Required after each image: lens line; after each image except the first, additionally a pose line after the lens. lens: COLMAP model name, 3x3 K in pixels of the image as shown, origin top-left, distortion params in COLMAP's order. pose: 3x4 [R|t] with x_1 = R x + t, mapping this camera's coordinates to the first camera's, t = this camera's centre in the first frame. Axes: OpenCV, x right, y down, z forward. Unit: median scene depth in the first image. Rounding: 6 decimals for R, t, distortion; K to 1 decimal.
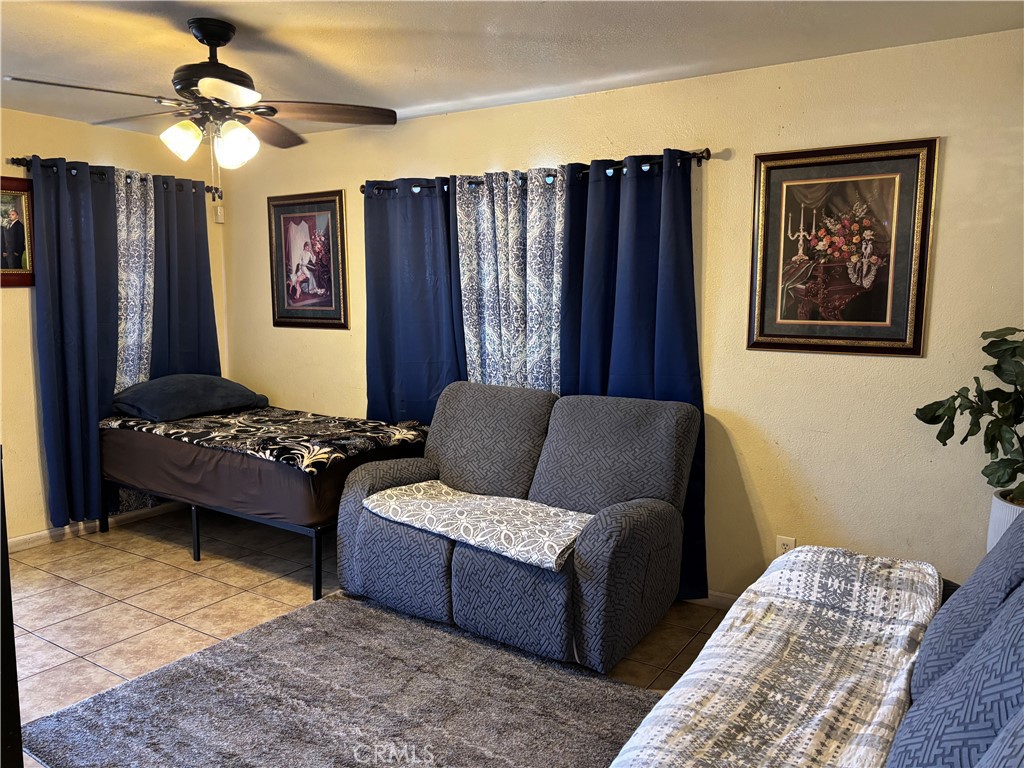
lens RADIAL K [[773.6, 0, 513.7], [0, 773.6, 381.2], [0, 0, 1]] dist [0.031484, -0.032469]
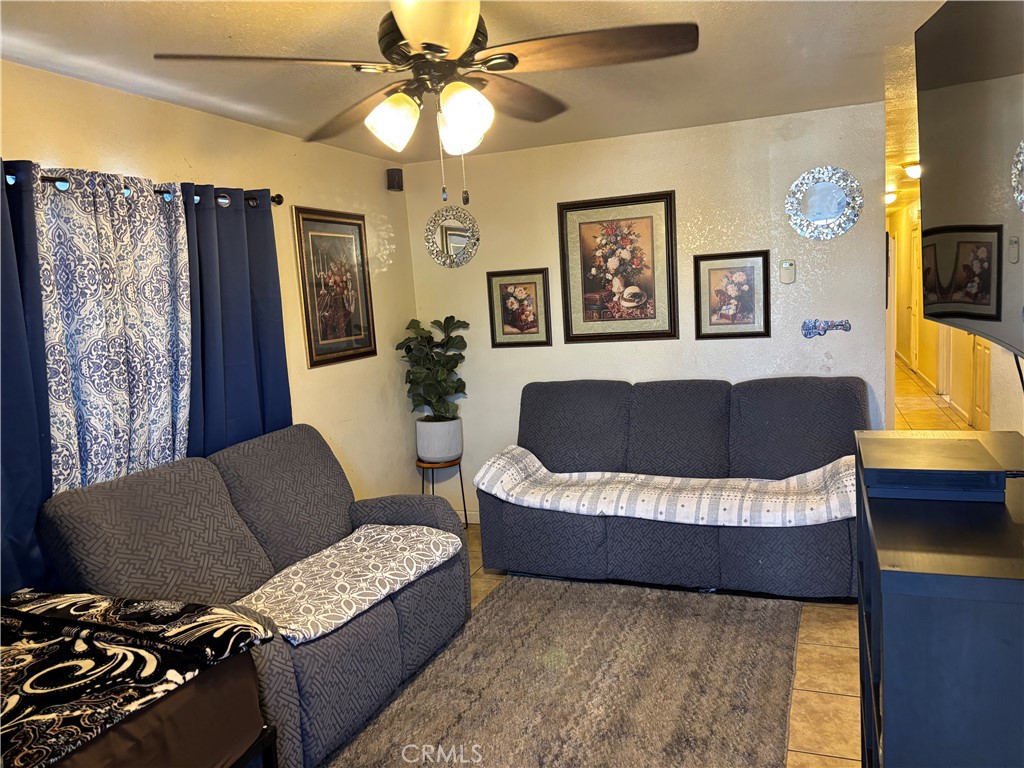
lens RADIAL K [[773.6, 0, 514.6], [0, 773.6, 384.4], [0, 0, 1]] dist [0.031484, -0.032469]
pose [[-0.218067, -0.107807, 0.969961, -0.950721], [0.182978, 0.971739, 0.149141, -0.142134], [-0.958627, 0.210004, -0.192178, 0.965508]]
